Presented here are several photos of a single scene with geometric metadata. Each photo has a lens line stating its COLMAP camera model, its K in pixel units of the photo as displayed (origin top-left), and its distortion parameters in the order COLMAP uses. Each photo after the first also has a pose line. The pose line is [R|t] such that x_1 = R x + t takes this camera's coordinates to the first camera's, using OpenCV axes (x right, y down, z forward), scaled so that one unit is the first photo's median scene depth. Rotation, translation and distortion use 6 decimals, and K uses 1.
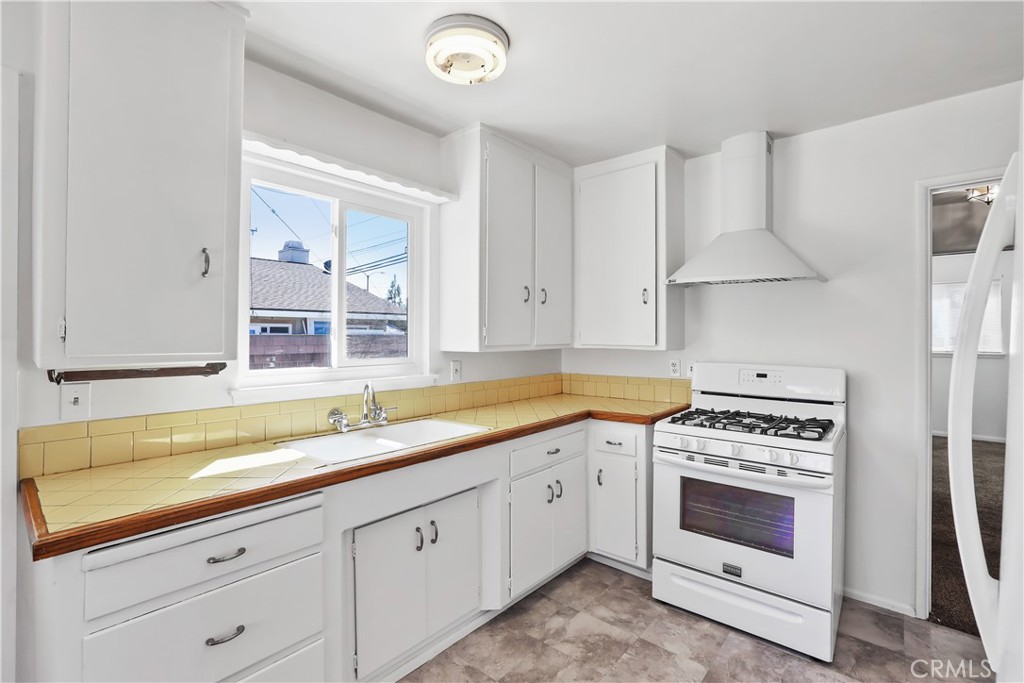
lens RADIAL K [[466.1, 0, 508.7], [0, 466.1, 332.5], [0, 0, 1]] dist [-0.032647, 0.000842]
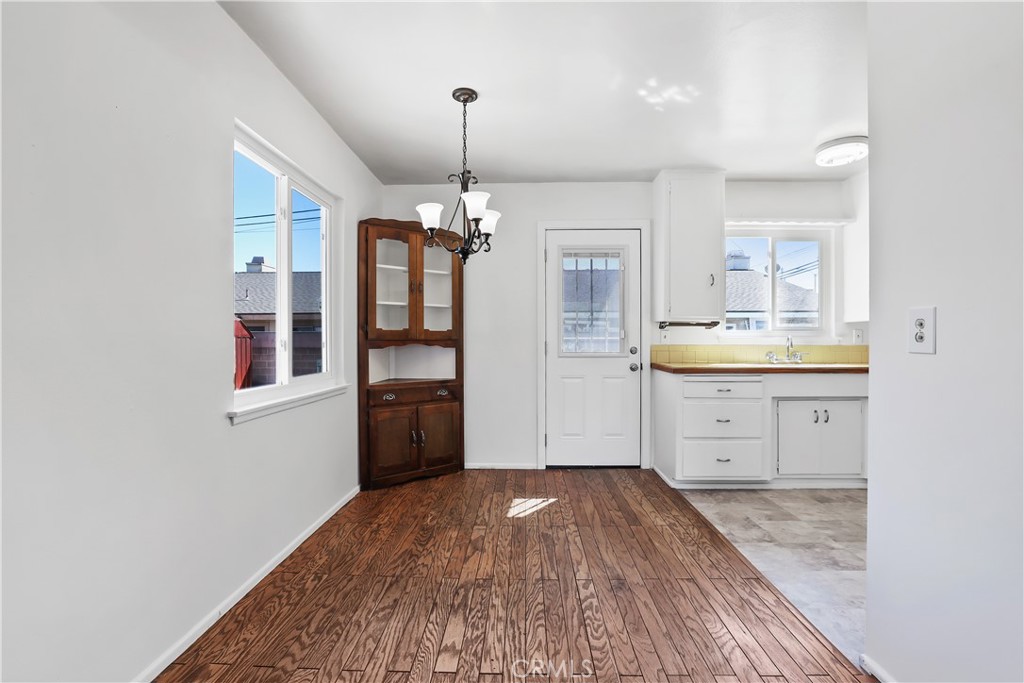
lens RADIAL K [[458.7, 0, 512.0], [0, 458.7, 341.5], [0, 0, 1]] dist [-0.044867, 0.015613]
pose [[0.629845, 0.000493, -0.776721, 0.339492], [0.005668, 0.999970, 0.005230, 0.096789], [0.776700, -0.007697, 0.629823, -0.836419]]
